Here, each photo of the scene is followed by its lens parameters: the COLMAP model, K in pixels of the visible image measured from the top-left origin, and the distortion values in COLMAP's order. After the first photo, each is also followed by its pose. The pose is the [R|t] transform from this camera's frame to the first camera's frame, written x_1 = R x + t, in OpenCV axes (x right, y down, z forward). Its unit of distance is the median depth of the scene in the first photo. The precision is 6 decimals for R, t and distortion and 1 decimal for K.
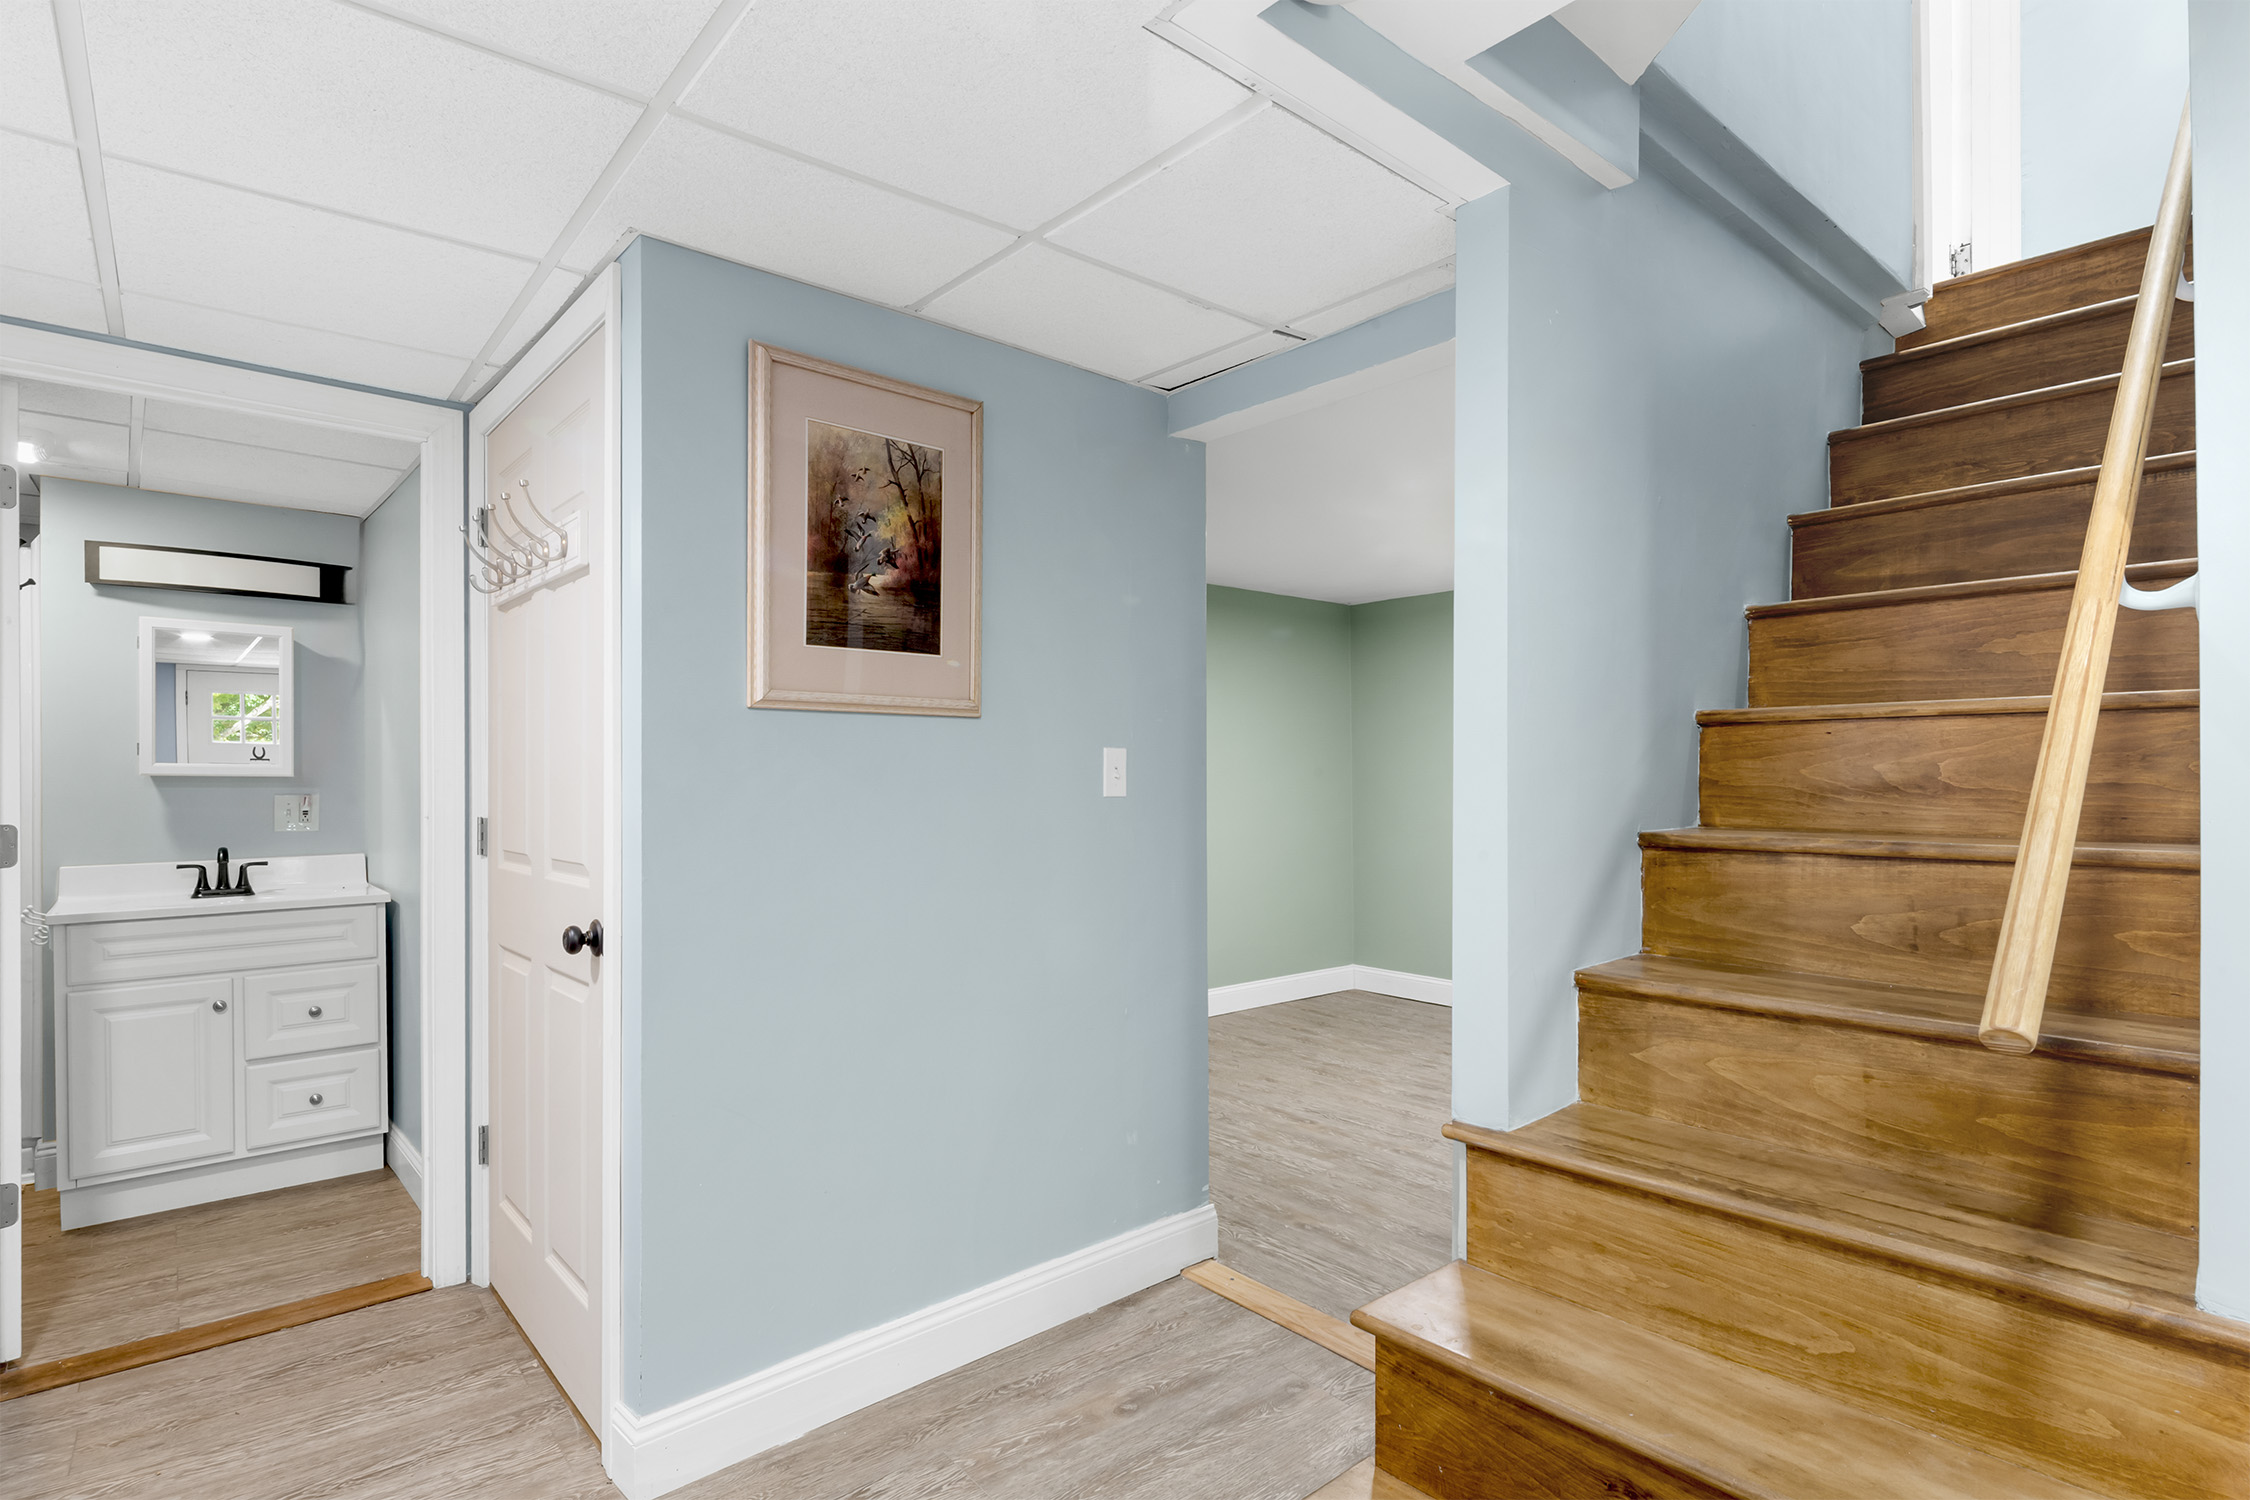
lens RADIAL K [[1135.3, 0, 1125.8], [0, 1135.3, 785.5], [0, 0, 1]] dist [0.001884, -0.000654]
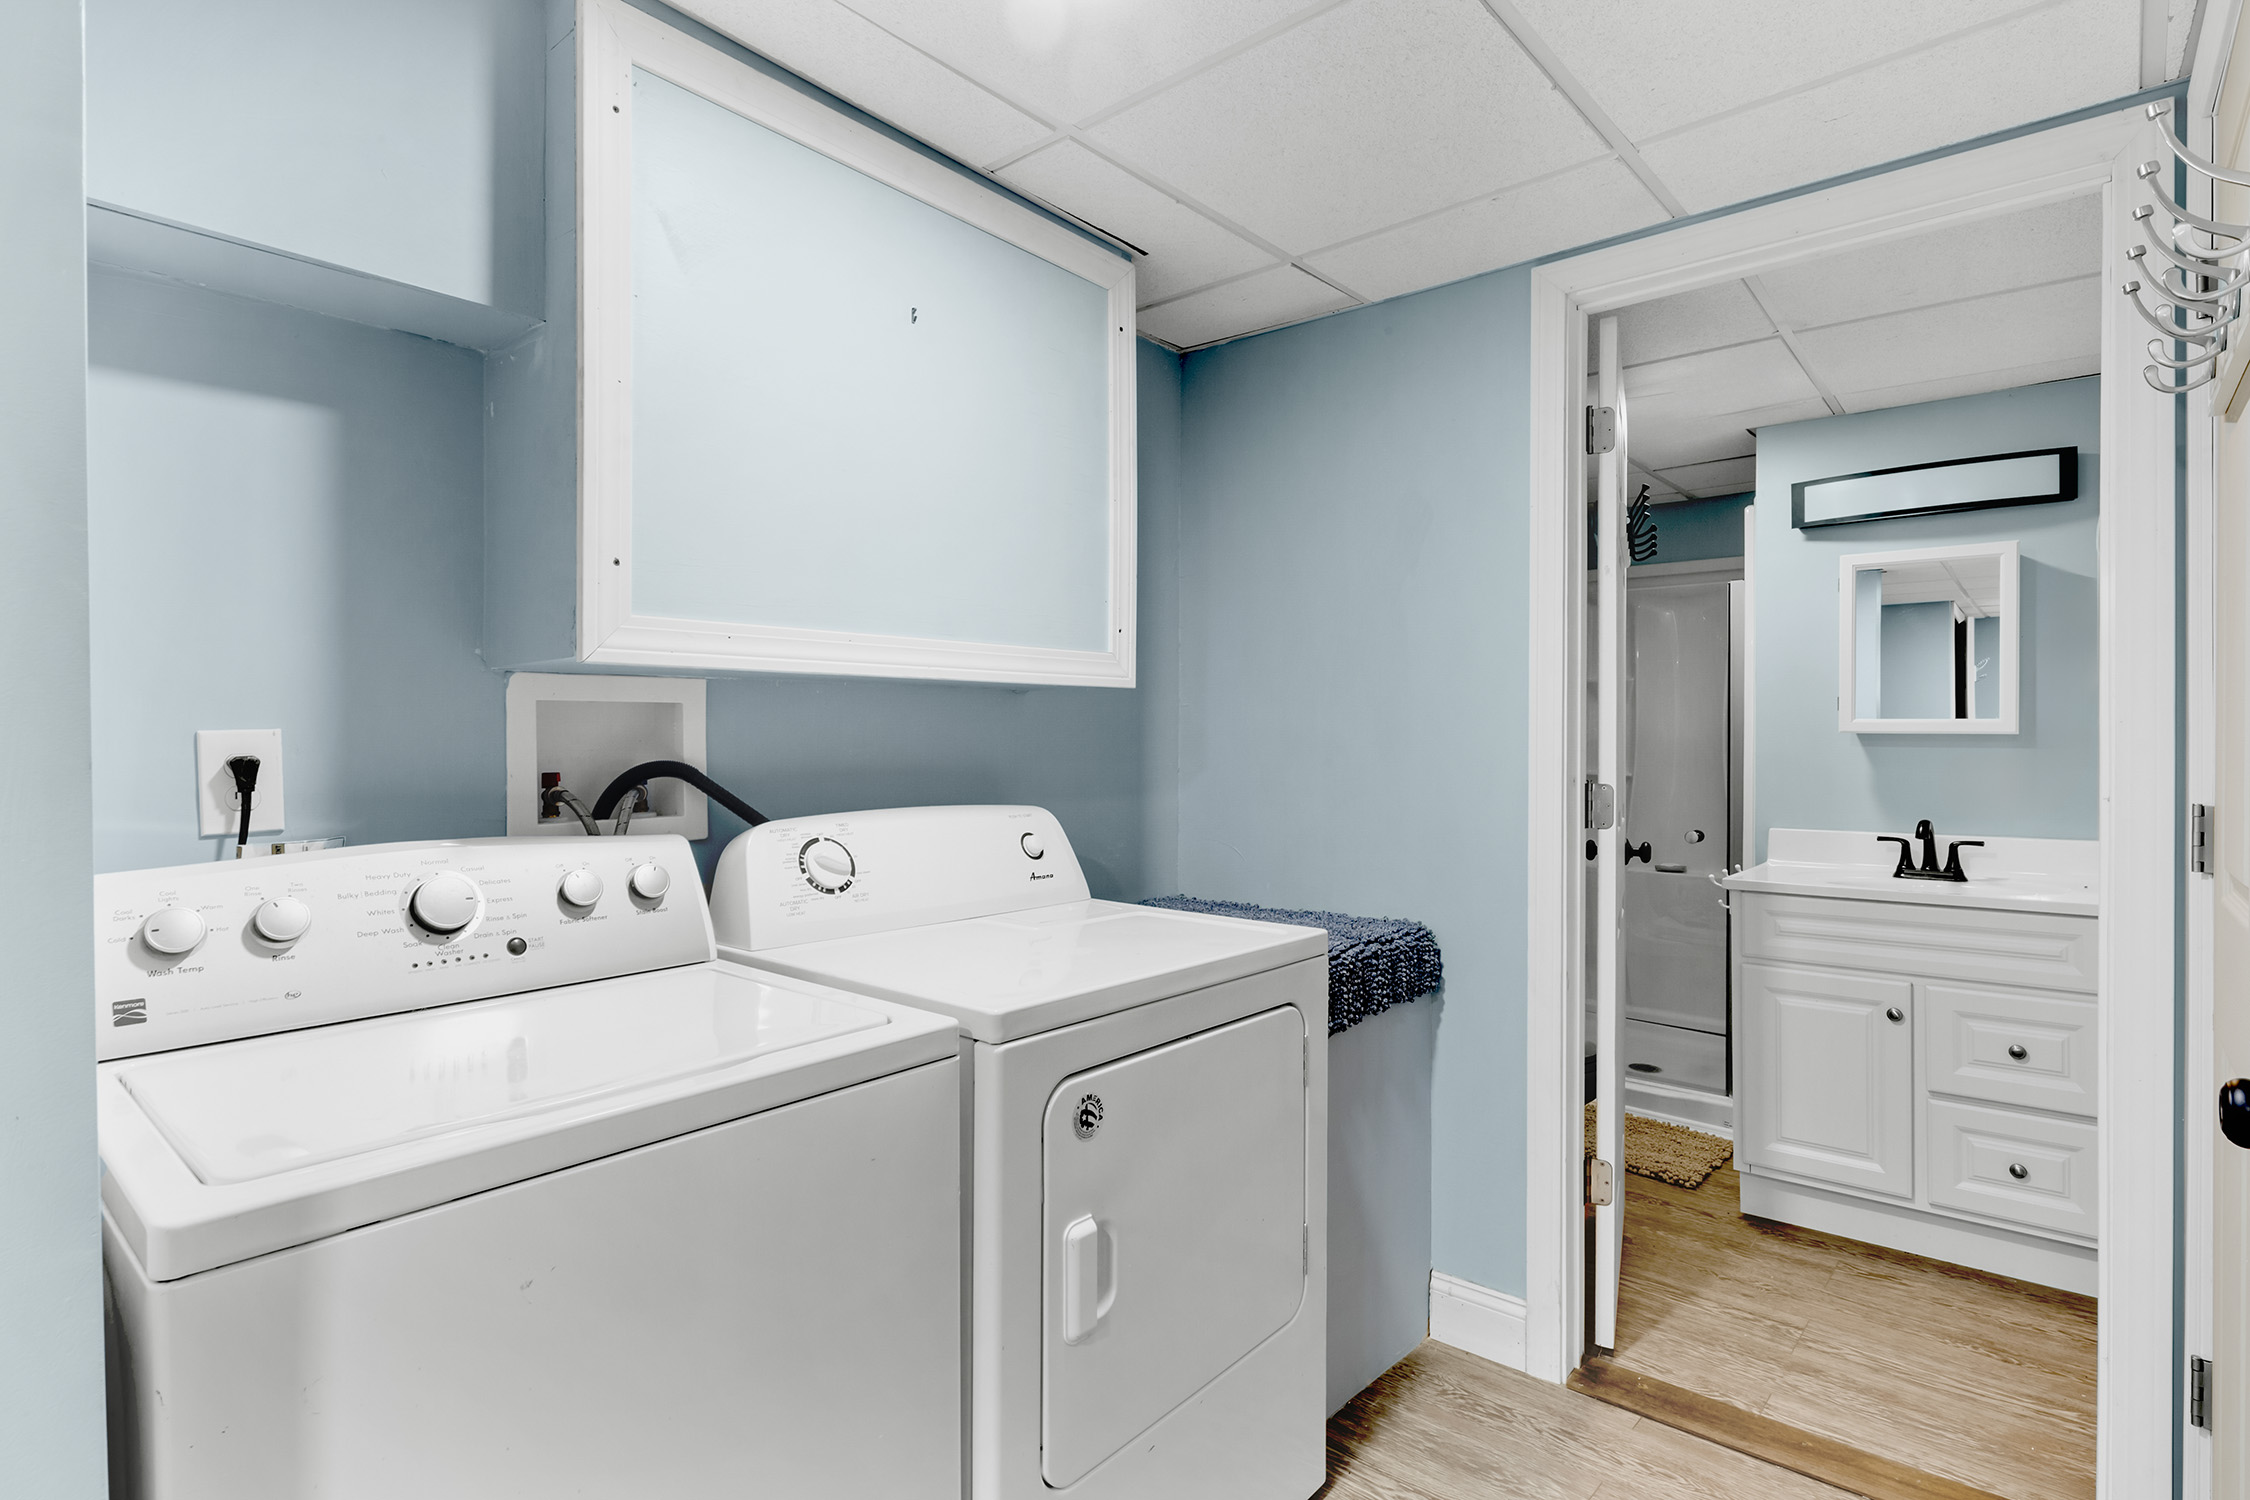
lens RADIAL K [[1120.9, 0, 1114.0], [0, 1120.9, 737.3], [0, 0, 1]] dist [0.005052, -0.000954]
pose [[0.148114, 0.001186, -0.988970, -0.085680], [-0.008028, 0.999968, -0.000003, -0.000942], [0.988938, 0.007939, 0.148119, 0.340609]]
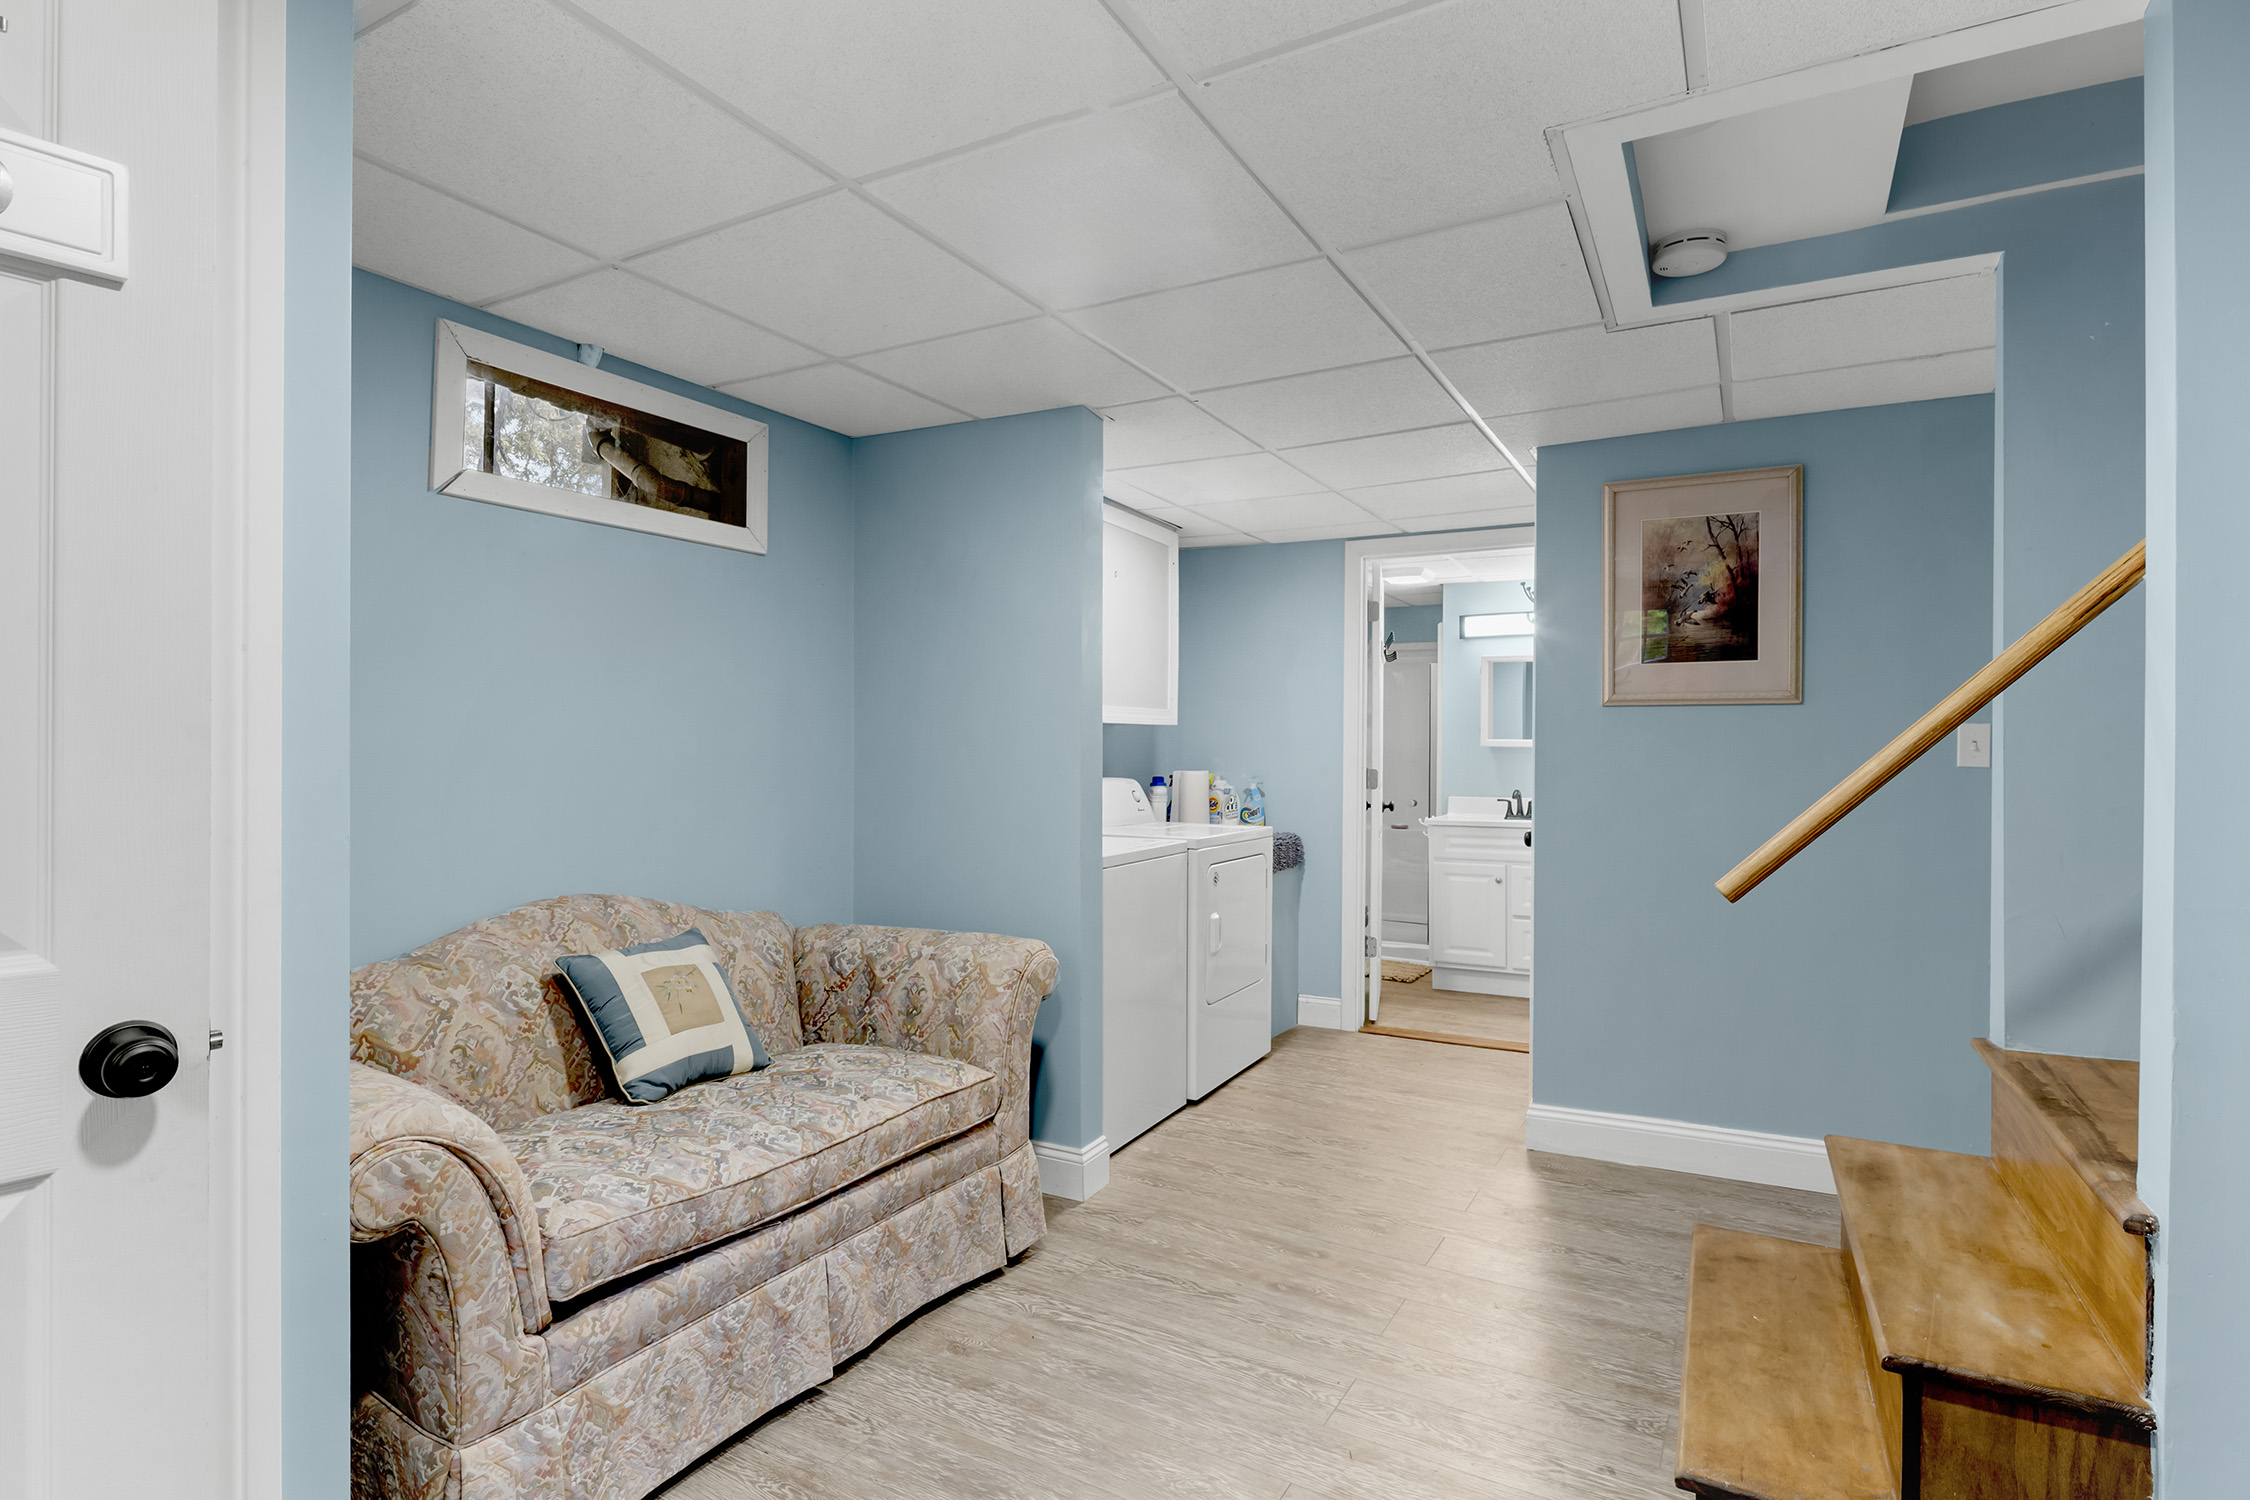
lens RADIAL K [[1129.2, 0, 1116.3], [0, 1129.2, 761.9], [0, 0, 1]] dist [-0.000941, -0.000236]
pose [[0.355329, 0.013072, -0.934650, 0.628721], [-0.009109, 0.999903, 0.010521, 0.001272], [0.934697, 0.004775, 0.355413, -0.160867]]
